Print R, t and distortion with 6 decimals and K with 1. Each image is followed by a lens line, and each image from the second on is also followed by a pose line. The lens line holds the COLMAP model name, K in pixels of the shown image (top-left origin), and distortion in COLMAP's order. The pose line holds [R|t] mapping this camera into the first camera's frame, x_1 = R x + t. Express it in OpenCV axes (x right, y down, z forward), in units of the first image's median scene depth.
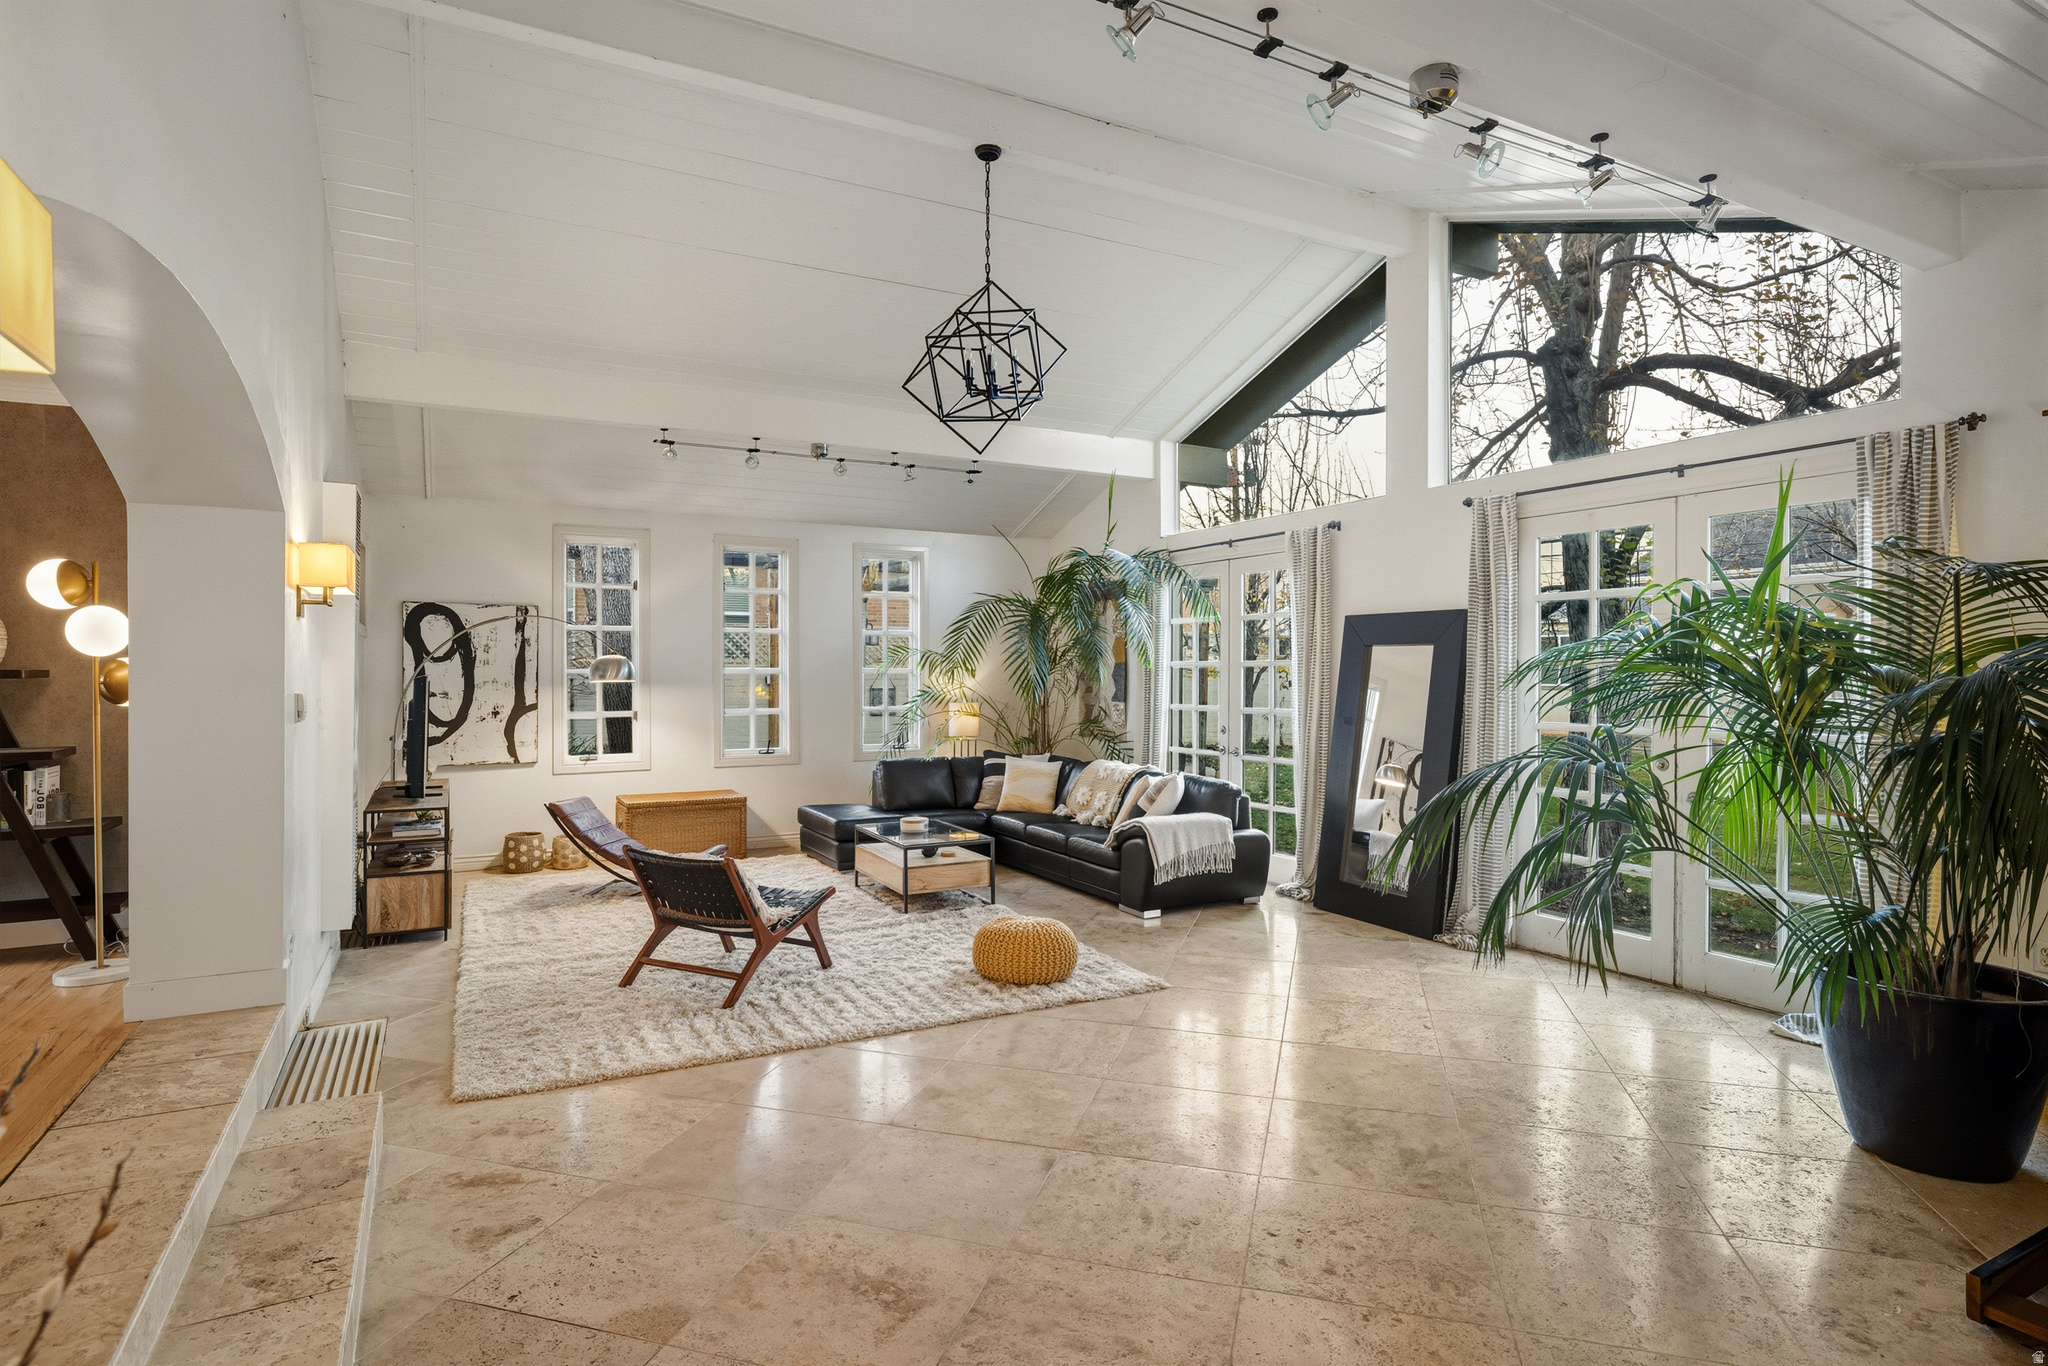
lens RADIAL K [[1078.1, 0, 1037.9], [0, 1078.1, 672.7], [0, 0, 1]] dist [0.007534, 0.000899]
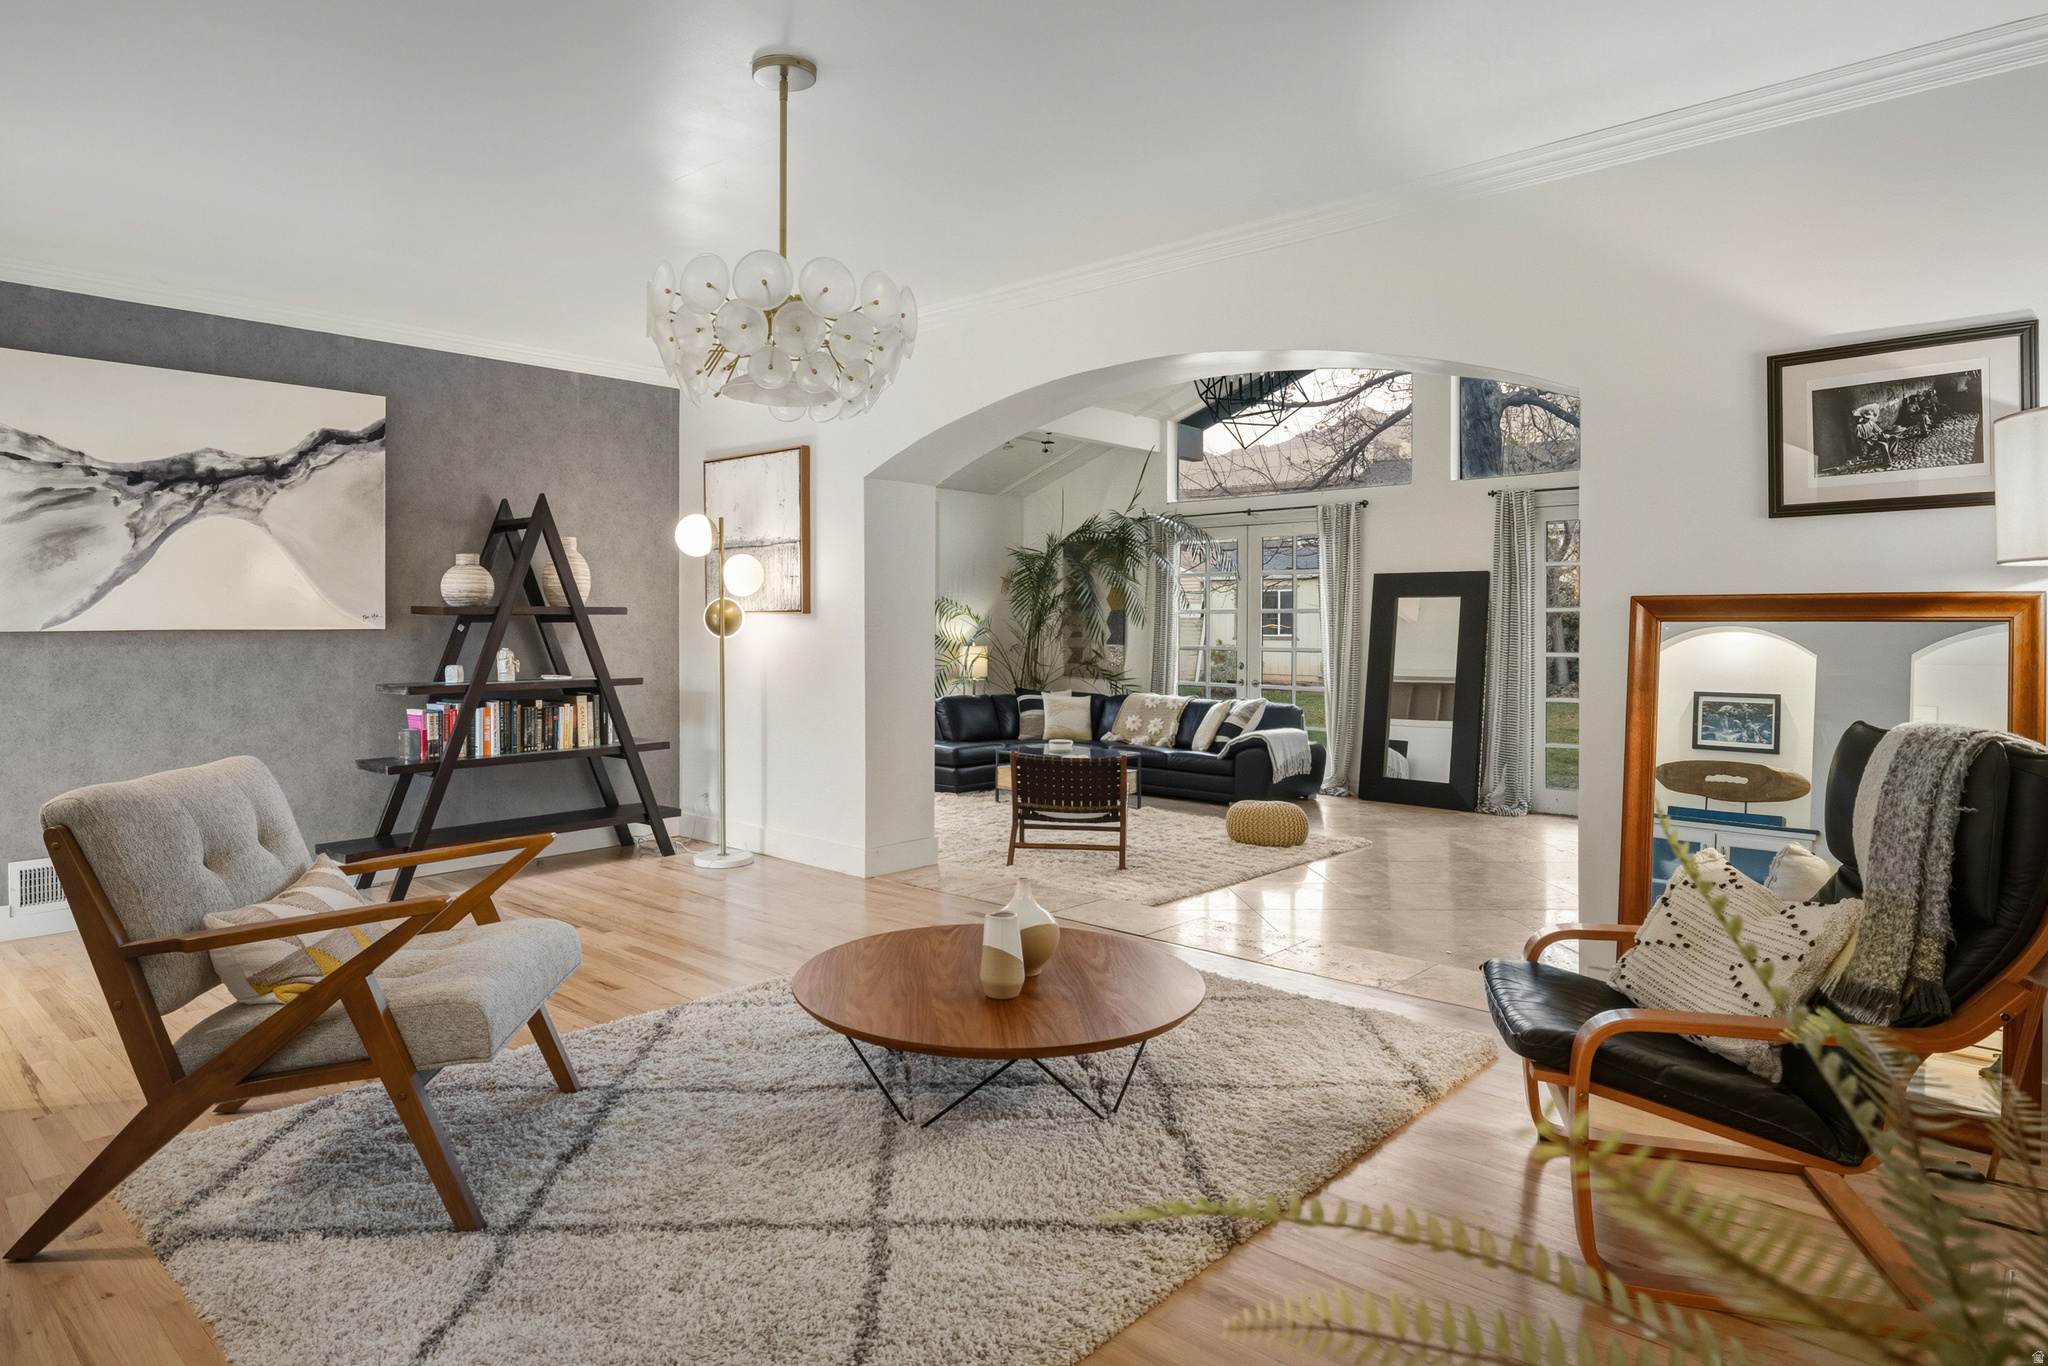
lens RADIAL K [[1153.3, 0, 1024.1], [0, 1153.3, 668.6], [0, 0, 1]] dist [0.002161, 0.000182]
pose [[0.949002, -0.010276, 0.315103, -0.560298], [-0.001490, 0.999311, 0.037078, 0.009817], [-0.315267, -0.035656, 0.948333, -0.187734]]
